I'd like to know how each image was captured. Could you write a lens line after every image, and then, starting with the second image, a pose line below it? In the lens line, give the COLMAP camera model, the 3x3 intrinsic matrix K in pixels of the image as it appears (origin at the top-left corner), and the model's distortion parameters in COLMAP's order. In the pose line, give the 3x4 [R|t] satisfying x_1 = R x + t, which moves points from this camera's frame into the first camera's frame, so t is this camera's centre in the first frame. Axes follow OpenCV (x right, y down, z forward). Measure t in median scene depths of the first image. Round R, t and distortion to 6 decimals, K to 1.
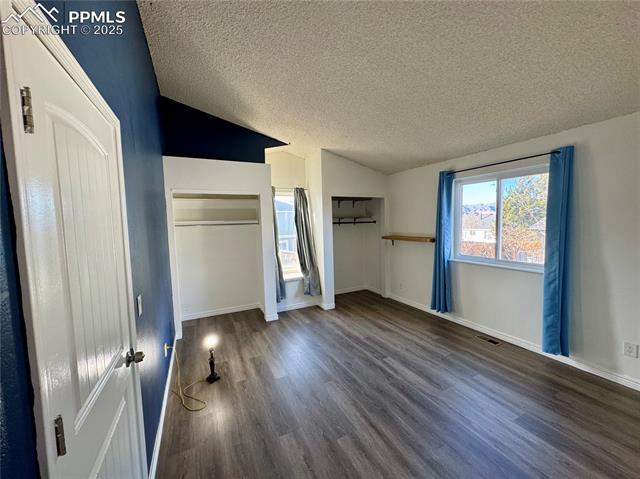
lens RADIAL K [[253.9, 0, 318.8], [0, 253.9, 239.2], [0, 0, 1]] dist [-0.002786, 0.000624]
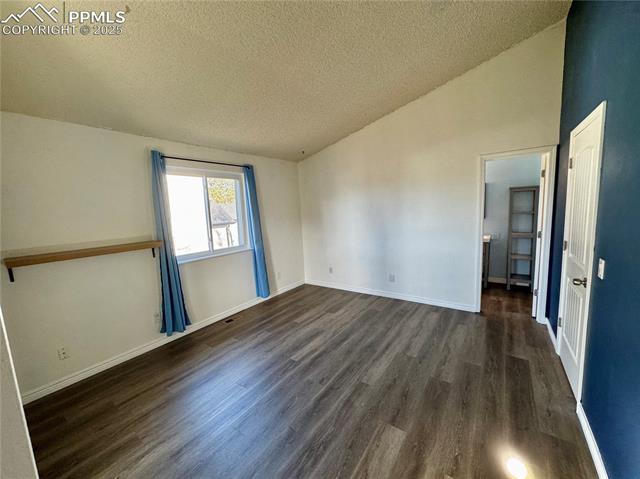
lens RADIAL K [[253.9, 0, 318.0], [0, 253.9, 239.9], [0, 0, 1]] dist [-0.002786, 0.000624]
pose [[-0.471389, -0.062869, 0.879682, -0.514777], [0.122425, 0.983134, 0.135866, -0.062584], [-0.873387, 0.171741, -0.455742, 1.182884]]
